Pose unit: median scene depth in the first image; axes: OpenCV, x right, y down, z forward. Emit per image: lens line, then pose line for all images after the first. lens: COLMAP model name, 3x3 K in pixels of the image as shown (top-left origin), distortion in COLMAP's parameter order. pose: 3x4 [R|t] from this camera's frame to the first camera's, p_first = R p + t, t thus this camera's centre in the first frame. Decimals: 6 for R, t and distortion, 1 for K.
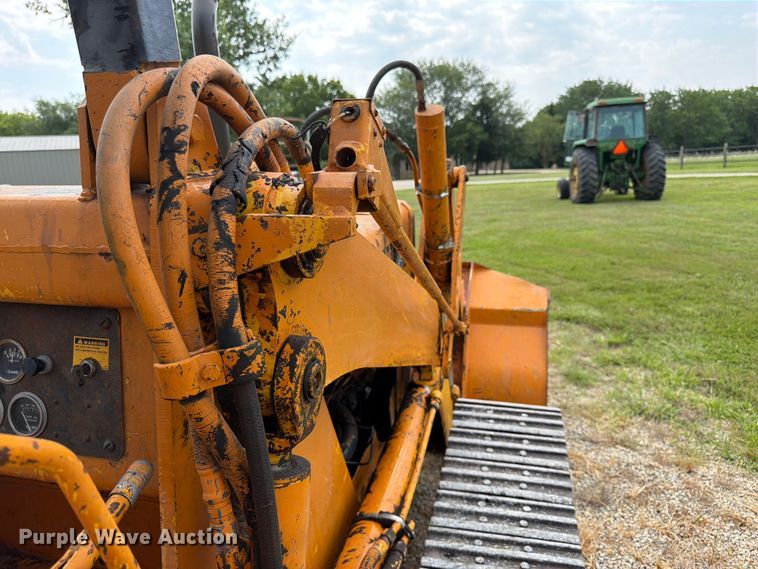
lens RADIAL K [[551.2, 0, 386.5], [0, 551.2, 281.0], [0, 0, 1]] dist [-0.005993, -0.001287]
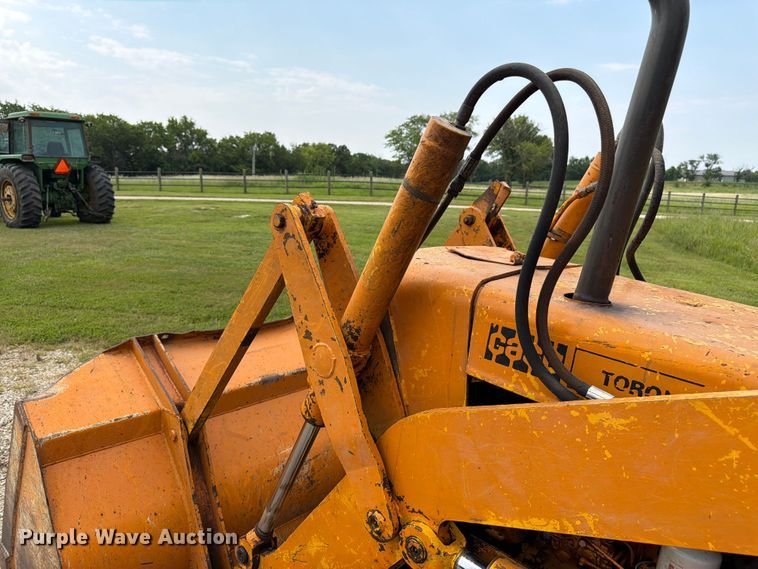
lens RADIAL K [[537.6, 0, 382.1], [0, 537.6, 290.0], [0, 0, 1]] dist [0.054126, -0.075927]
pose [[0.501679, -0.112893, 0.857656, -0.054413], [0.127179, 0.990300, 0.055960, -0.010637], [-0.855654, 0.081002, 0.511171, 0.049050]]
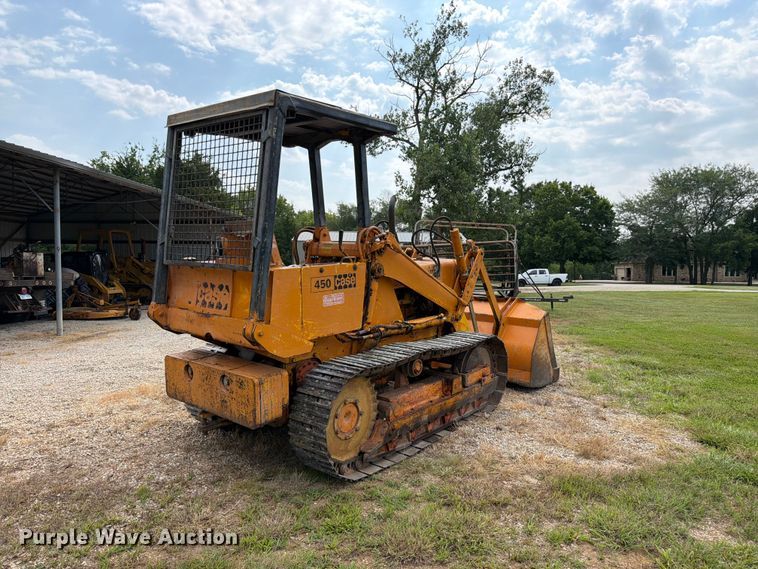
lens RADIAL K [[538.0, 0, 376.8], [0, 538.0, 285.9], [0, 0, 1]] dist [0.007488, -0.003165]
pose [[0.889897, 0.070254, -0.450719, 0.061364], [-0.143514, 0.981014, -0.130442, 0.026760], [0.432997, 0.180764, 0.883084, -0.105614]]
